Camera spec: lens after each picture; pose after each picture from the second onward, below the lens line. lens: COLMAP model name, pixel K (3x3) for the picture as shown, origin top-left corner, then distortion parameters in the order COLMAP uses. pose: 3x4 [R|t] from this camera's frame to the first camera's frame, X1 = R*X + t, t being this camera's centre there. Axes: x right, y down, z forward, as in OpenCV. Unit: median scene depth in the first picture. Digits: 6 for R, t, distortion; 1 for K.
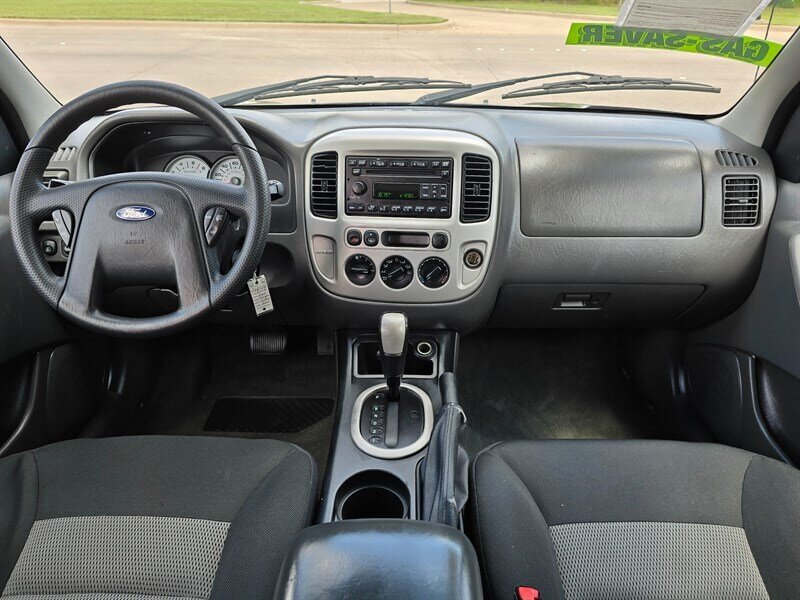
lens RADIAL K [[536.2, 0, 413.5], [0, 536.2, 292.9], [0, 0, 1]] dist [0.049269, -0.041799]
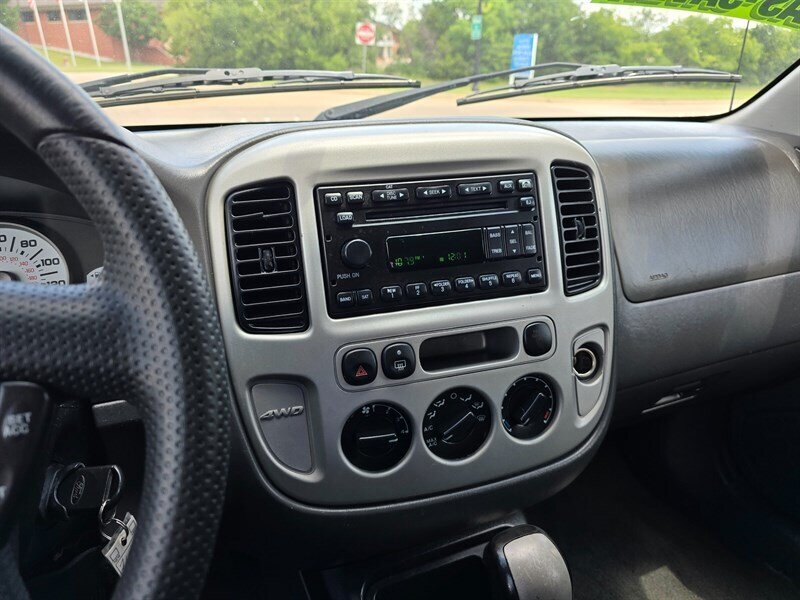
lens RADIAL K [[537.7, 0, 399.1], [0, 537.7, 291.9], [0, 0, 1]] dist [0.045815, -0.041548]
pose [[0.917998, -0.144287, 0.369407, -0.234098], [0.190971, 0.977190, -0.092892, -0.116243], [-0.347578, 0.155821, 0.924613, 0.583206]]
